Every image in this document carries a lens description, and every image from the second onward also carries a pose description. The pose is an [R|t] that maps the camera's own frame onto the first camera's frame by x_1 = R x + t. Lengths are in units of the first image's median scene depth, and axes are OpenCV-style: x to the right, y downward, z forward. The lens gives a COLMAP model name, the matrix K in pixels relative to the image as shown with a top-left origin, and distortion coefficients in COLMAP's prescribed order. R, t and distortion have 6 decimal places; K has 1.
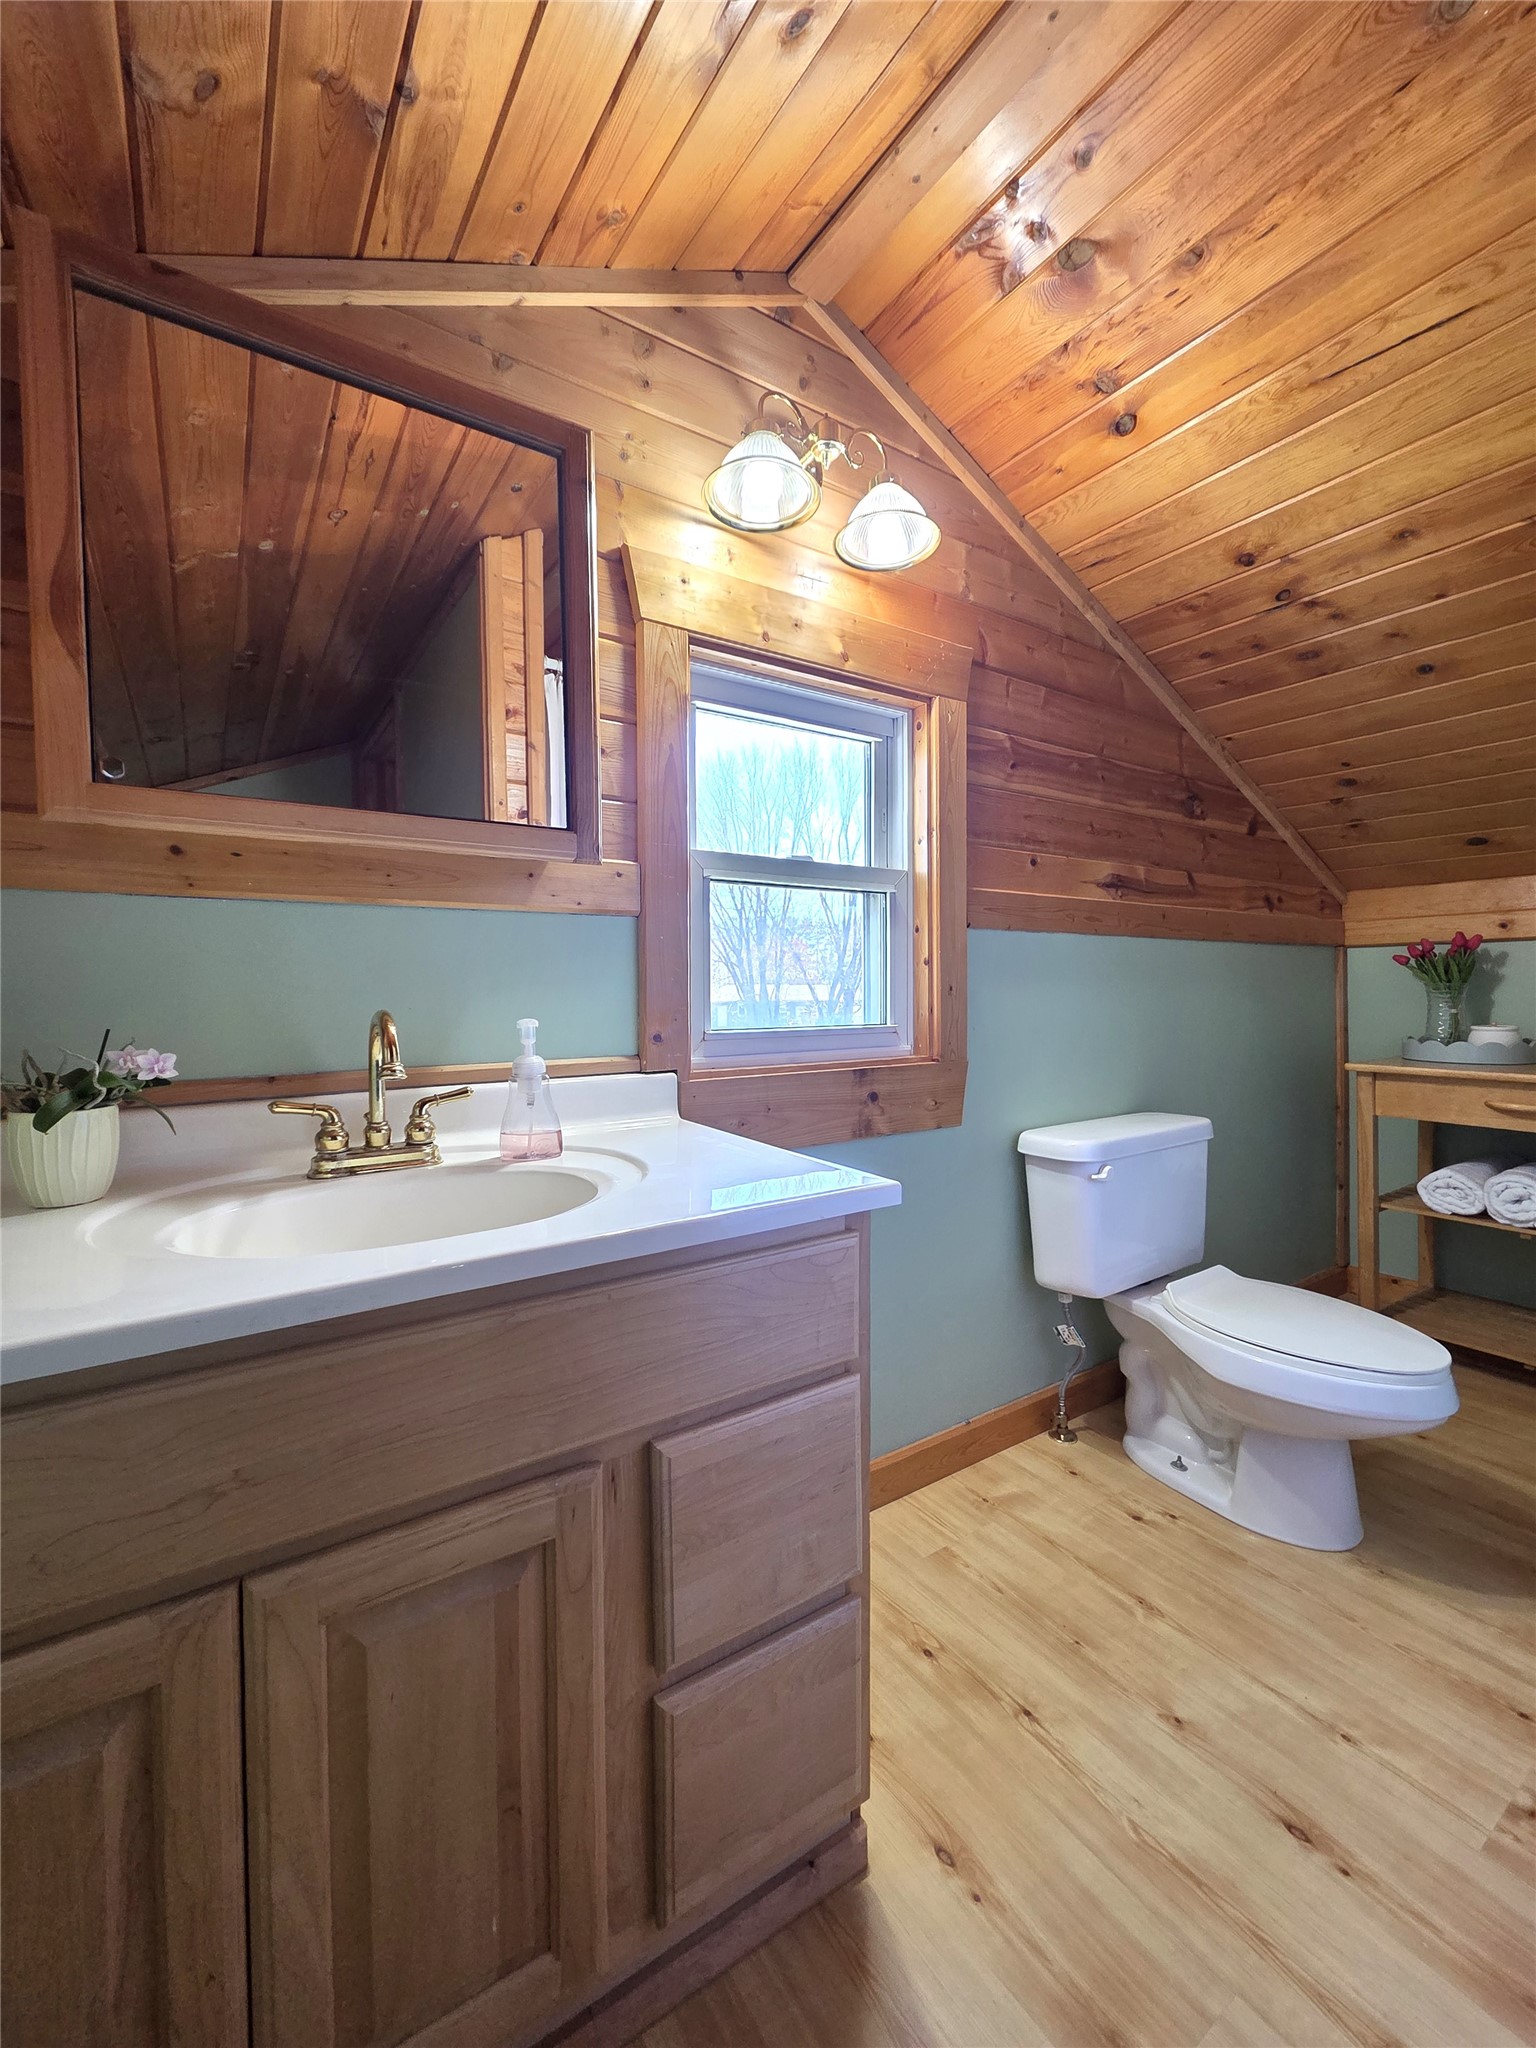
lens RADIAL K [[842.9, 0, 788.3], [0, 842.9, 1012.8], [0, 0, 1]] dist [0.001596, -0.000878]
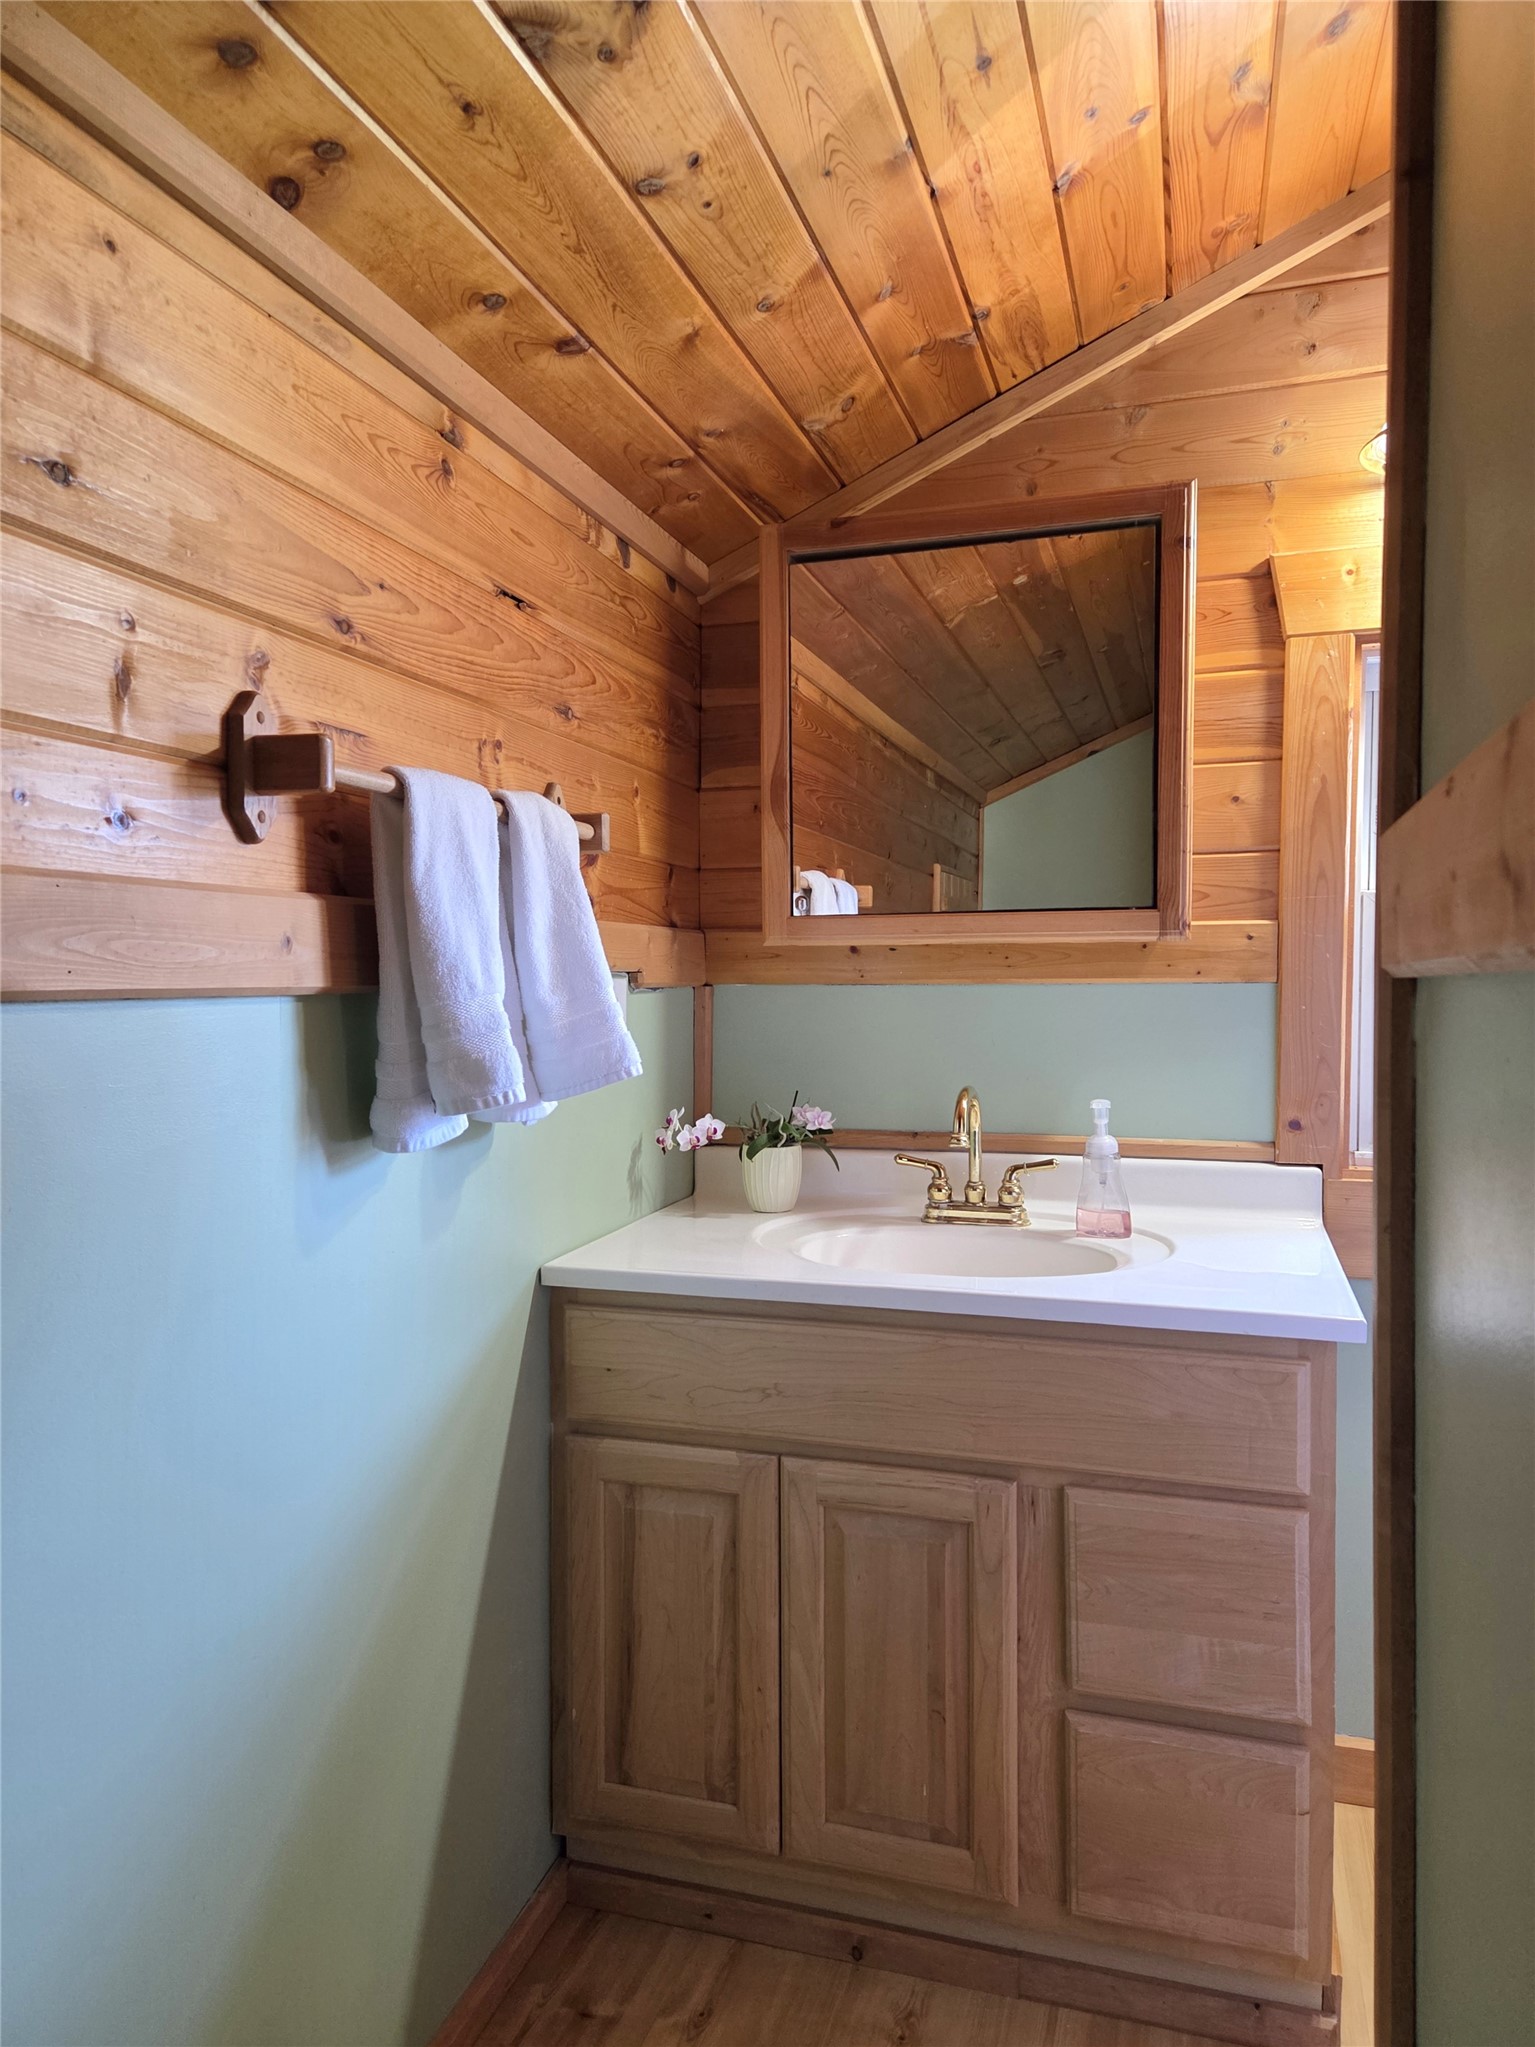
lens RADIAL K [[1406.2, 0, 763.7], [0, 1406.2, 1018.2], [0, 0, 1]] dist [0.076986, -0.089467]
pose [[0.618225, 0.029949, -0.785431, 0.785729], [-0.021637, 0.999544, 0.021082, -0.118683], [0.785703, 0.003961, 0.618591, -0.384713]]
